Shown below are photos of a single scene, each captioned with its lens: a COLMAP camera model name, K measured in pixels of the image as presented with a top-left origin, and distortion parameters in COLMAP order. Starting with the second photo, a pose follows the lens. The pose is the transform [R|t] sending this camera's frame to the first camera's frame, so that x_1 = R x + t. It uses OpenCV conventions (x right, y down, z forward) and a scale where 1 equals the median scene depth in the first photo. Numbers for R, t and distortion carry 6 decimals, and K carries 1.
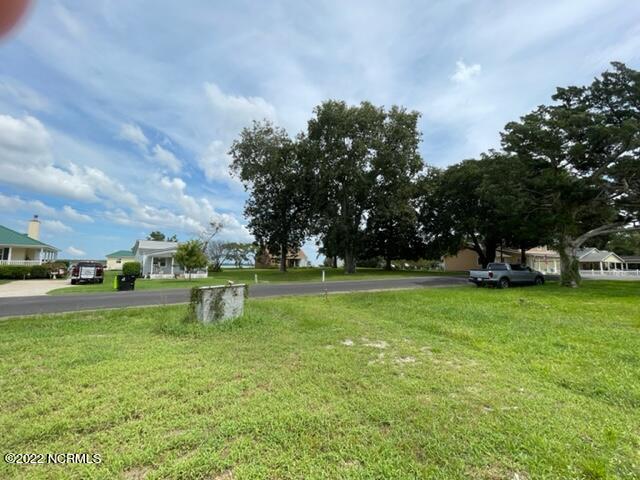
lens RADIAL K [[270.3, 0, 320.0], [0, 270.3, 240.0], [0, 0, 1]] dist [-0.000298, -0.000171]
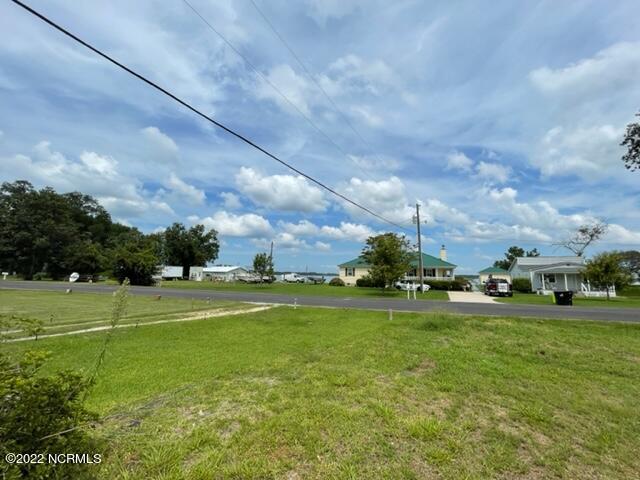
lens RADIAL K [[270.3, 0, 320.0], [0, 270.3, 240.0], [0, 0, 1]] dist [-0.000298, -0.000171]
pose [[0.452610, -0.121369, -0.883410, -0.007718], [0.075951, 0.992341, -0.097421, -0.002700], [0.888468, -0.023003, 0.458362, -0.021735]]
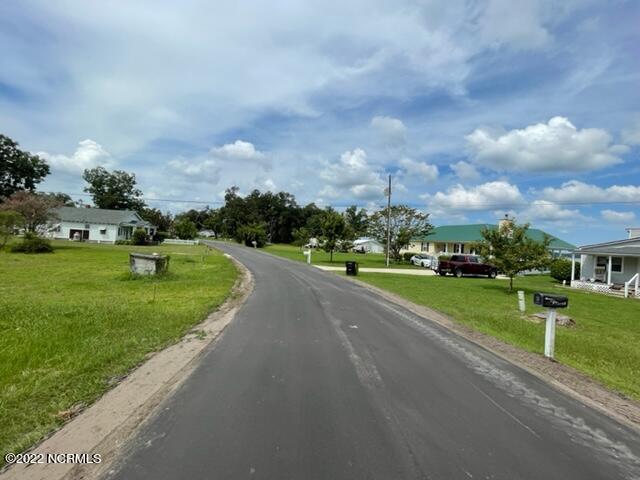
lens RADIAL K [[275.9, 0, 317.8], [0, 275.9, 246.9], [0, 0, 1]] dist [0.000203, 0.000182]
pose [[-0.390407, -0.019969, -0.920426, 0.025923], [0.022184, 0.999270, -0.031089, 0.006336], [0.920375, -0.032556, -0.389679, 0.080942]]
